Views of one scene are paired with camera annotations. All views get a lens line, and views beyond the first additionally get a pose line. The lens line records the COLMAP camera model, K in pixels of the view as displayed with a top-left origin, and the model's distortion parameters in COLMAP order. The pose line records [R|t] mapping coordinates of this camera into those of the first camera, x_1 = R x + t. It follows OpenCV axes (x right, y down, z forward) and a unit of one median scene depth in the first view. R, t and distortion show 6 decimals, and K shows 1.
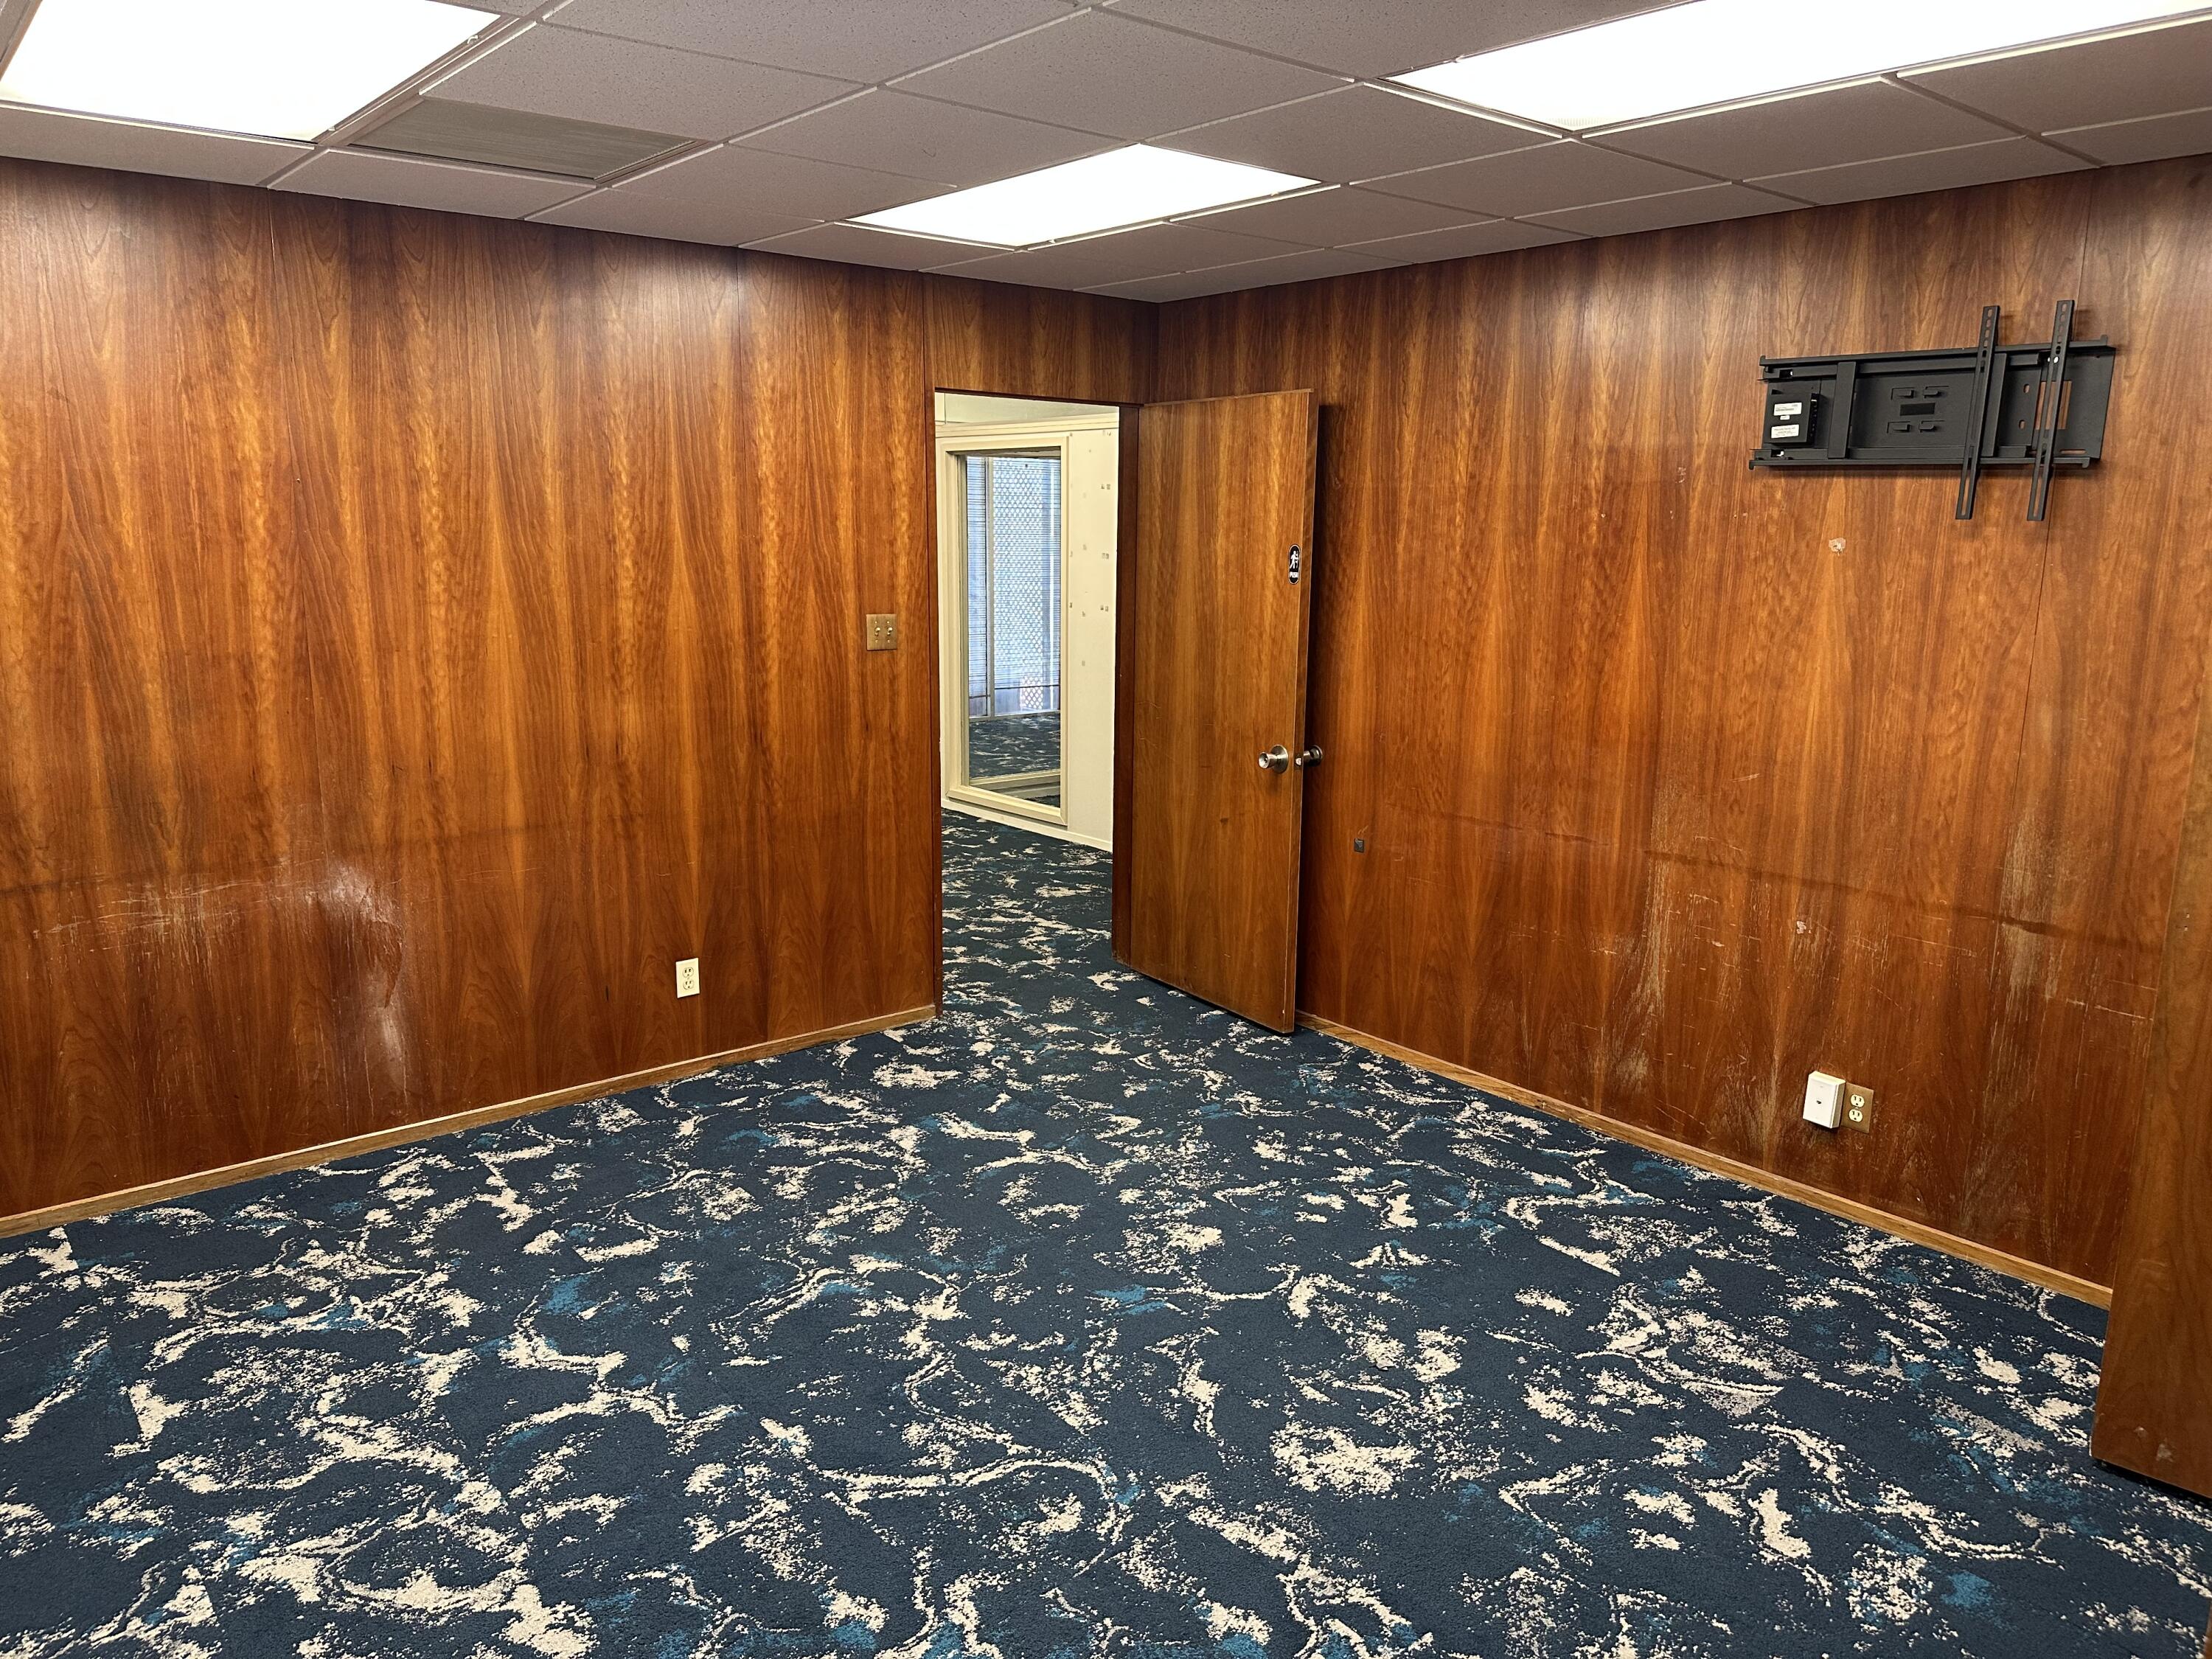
lens RADIAL K [[1569.3, 0, 1125.1], [0, 1569.3, 827.6], [0, 0, 1]] dist [0.077684, -0.100411]
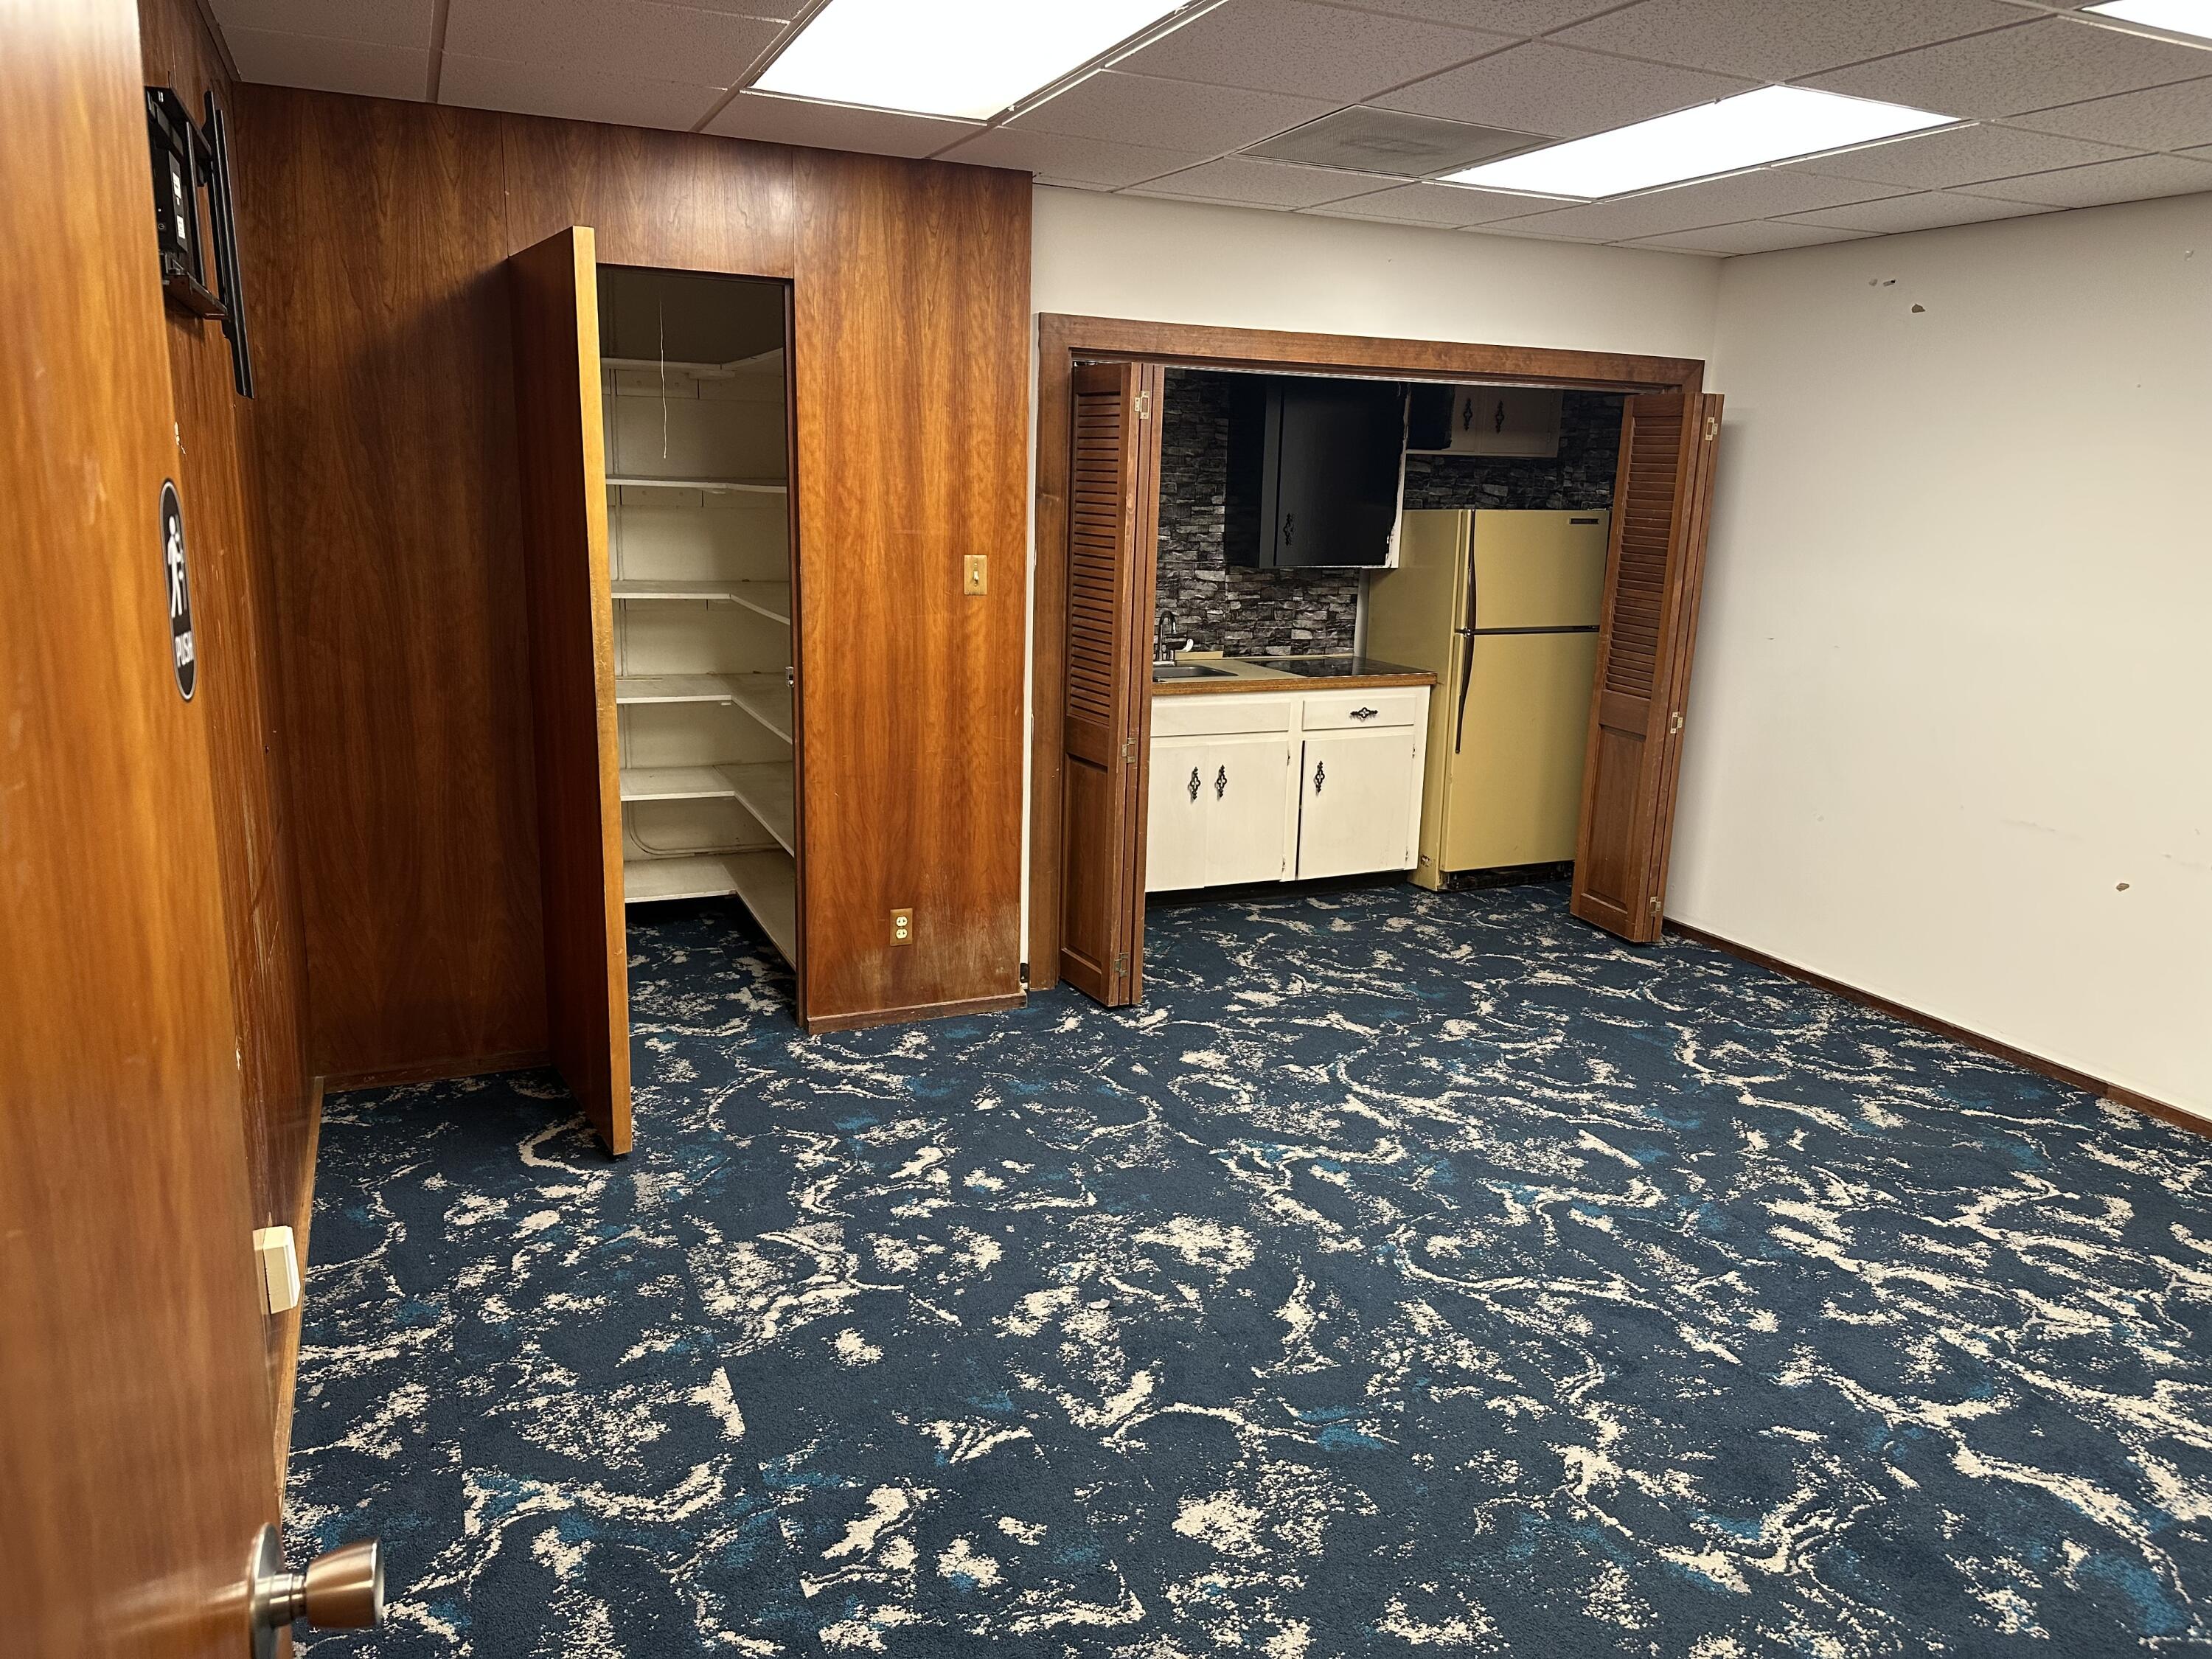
lens RADIAL K [[1522.0, 0, 1119.3], [0, 1522.0, 835.4], [0, 0, 1]] dist [0.132174, -0.182102]
pose [[-0.959994, -0.108042, 0.258339, -0.057886], [0.009846, 0.908975, 0.416734, -0.297298], [-0.279849, 0.402605, -0.871547, 1.566724]]
